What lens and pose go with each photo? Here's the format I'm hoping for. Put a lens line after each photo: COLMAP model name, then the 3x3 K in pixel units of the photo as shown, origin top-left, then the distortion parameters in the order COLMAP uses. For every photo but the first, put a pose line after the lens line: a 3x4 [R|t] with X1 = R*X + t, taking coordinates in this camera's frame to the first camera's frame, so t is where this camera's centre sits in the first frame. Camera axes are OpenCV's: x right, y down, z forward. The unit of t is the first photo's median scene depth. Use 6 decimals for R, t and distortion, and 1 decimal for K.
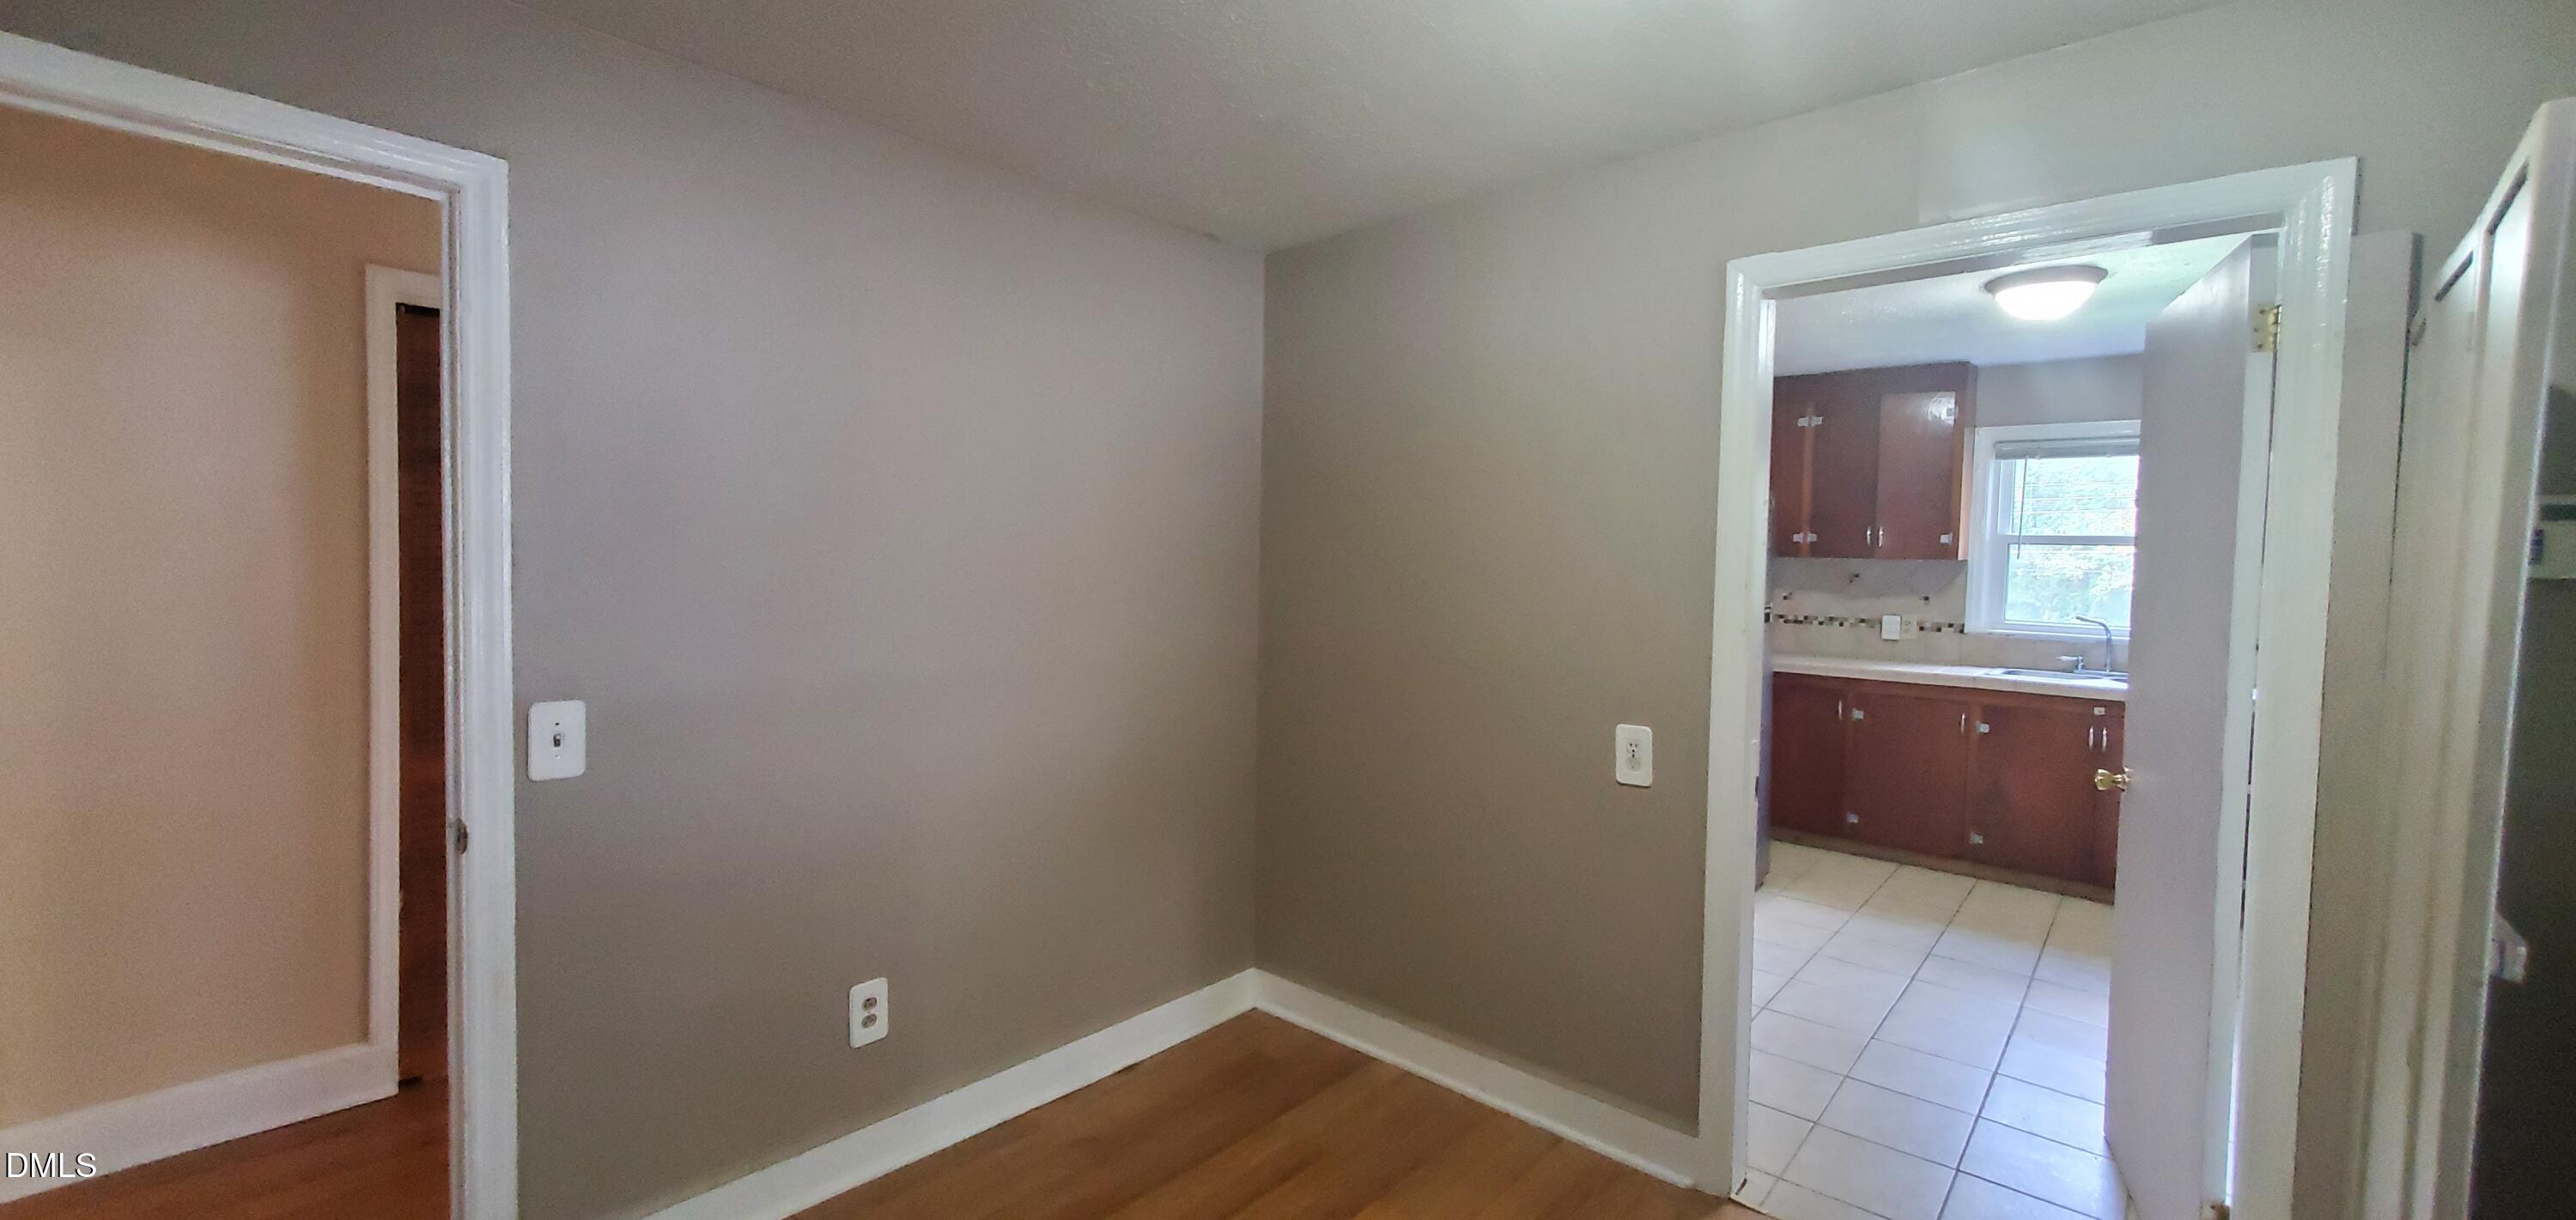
lens RADIAL K [[1032.9, 0, 1205.2], [0, 1032.9, 586.2], [0, 0, 1]] dist [0.007087, 0.000054]
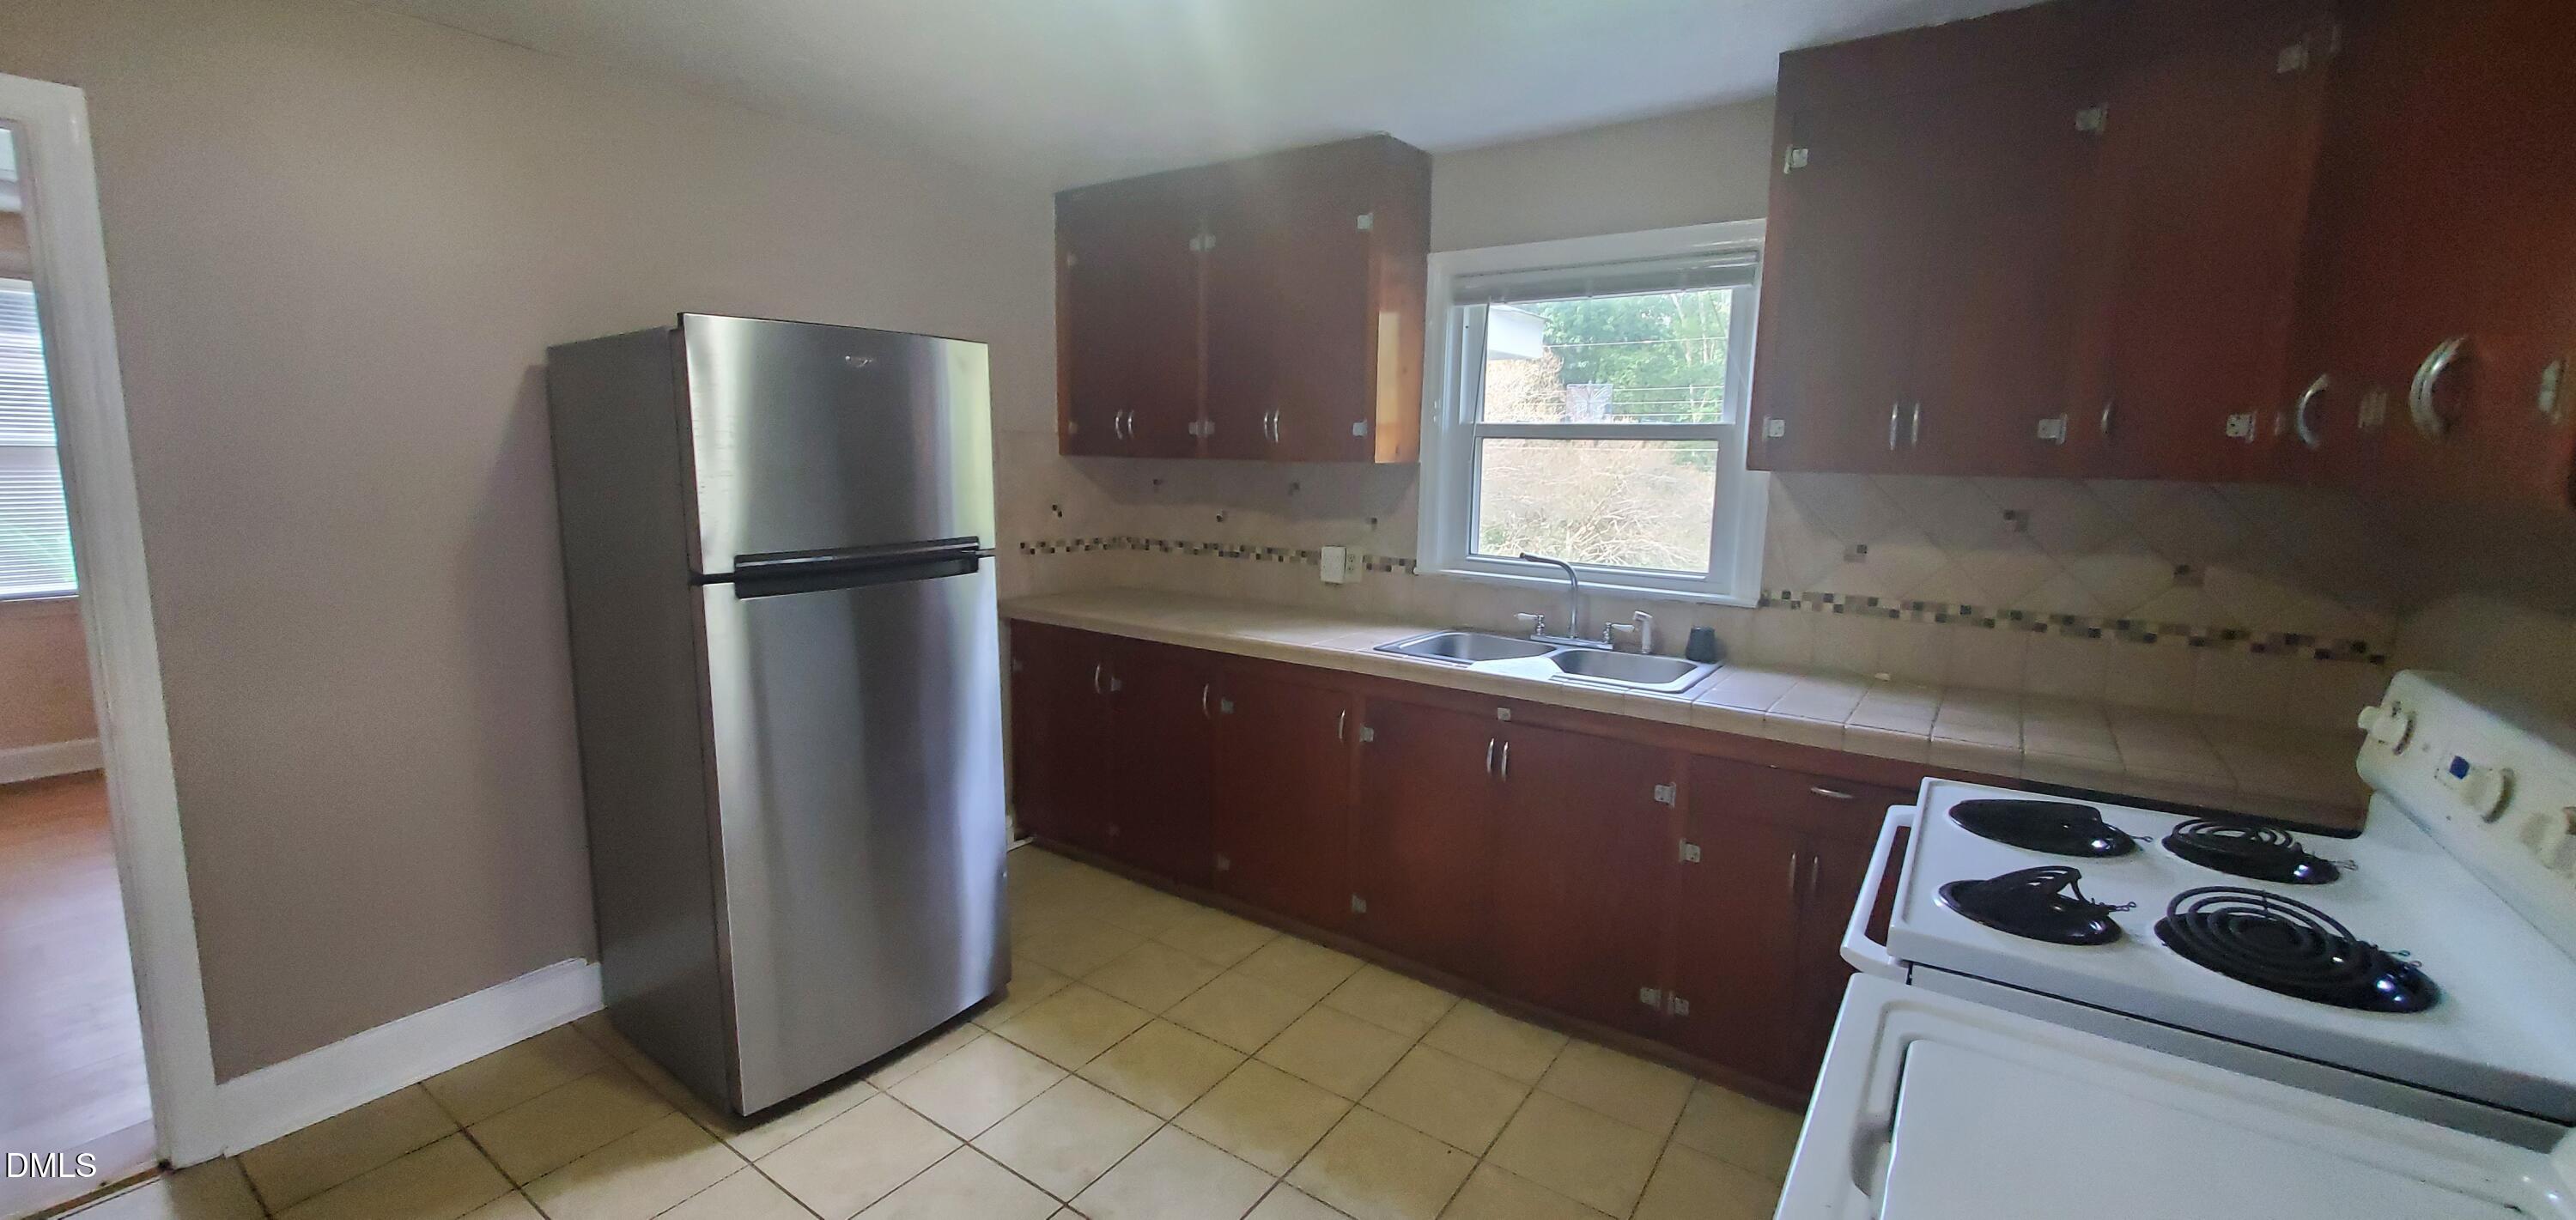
lens RADIAL K [[1032.9, 0, 1205.2], [0, 1032.9, 586.2], [0, 0, 1]] dist [0.007087, 0.000054]
pose [[0.994190, -0.015998, 0.106440, 0.532287], [0.005973, 0.995569, 0.093845, -0.009466], [-0.107470, -0.092664, 0.989881, 0.365935]]
